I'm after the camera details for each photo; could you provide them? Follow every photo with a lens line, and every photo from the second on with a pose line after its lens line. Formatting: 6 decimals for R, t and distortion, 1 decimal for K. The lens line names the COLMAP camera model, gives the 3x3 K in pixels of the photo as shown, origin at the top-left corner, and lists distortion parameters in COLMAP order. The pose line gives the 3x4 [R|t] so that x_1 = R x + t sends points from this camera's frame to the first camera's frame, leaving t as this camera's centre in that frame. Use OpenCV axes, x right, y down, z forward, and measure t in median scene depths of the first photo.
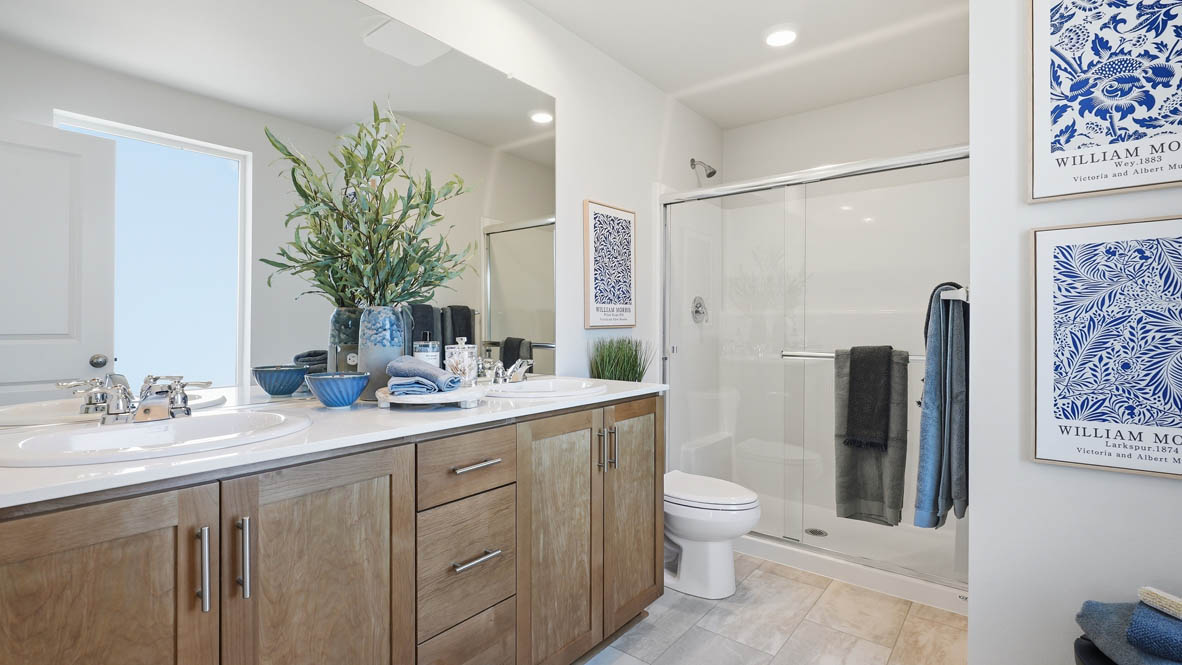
lens RADIAL K [[536.3, 0, 592.7], [0, 536.3, 330.4], [0, 0, 1]] dist [0.000432, 0.001094]
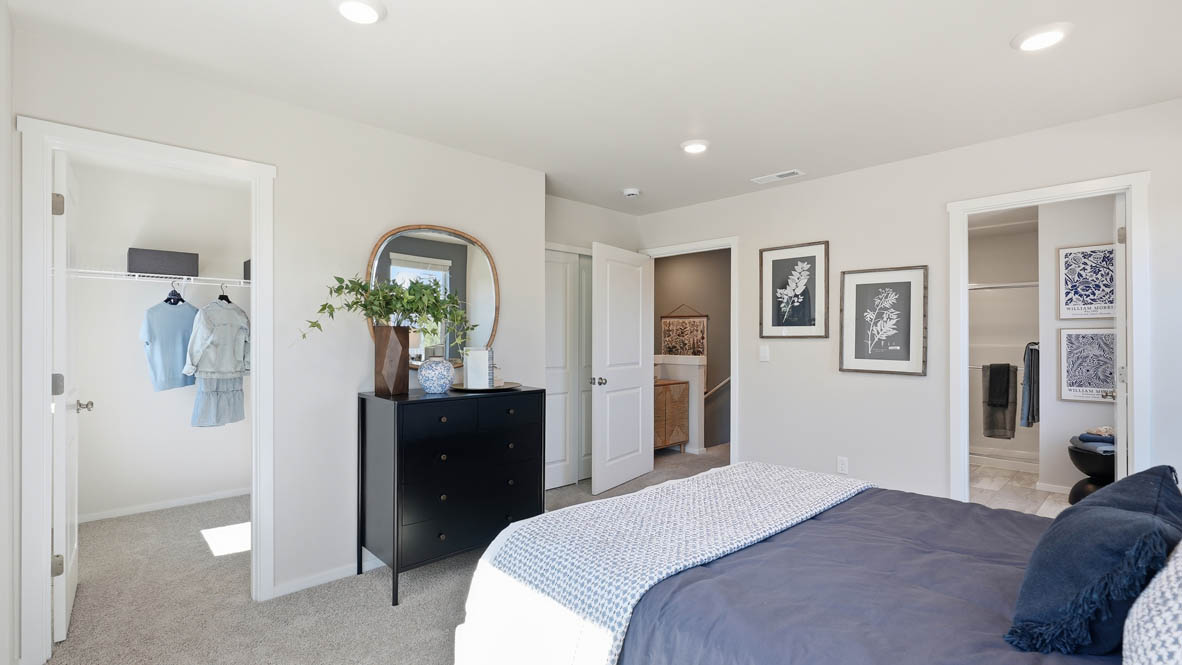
lens RADIAL K [[536.3, 0, 590.6], [0, 536.3, 337.6], [0, 0, 1]] dist [0.000432, 0.001094]
pose [[0.990412, 0.001300, -0.138140, -1.577948], [-0.002582, 0.999955, -0.009098, -0.098799], [0.138122, 0.009368, 0.990371, -2.668722]]
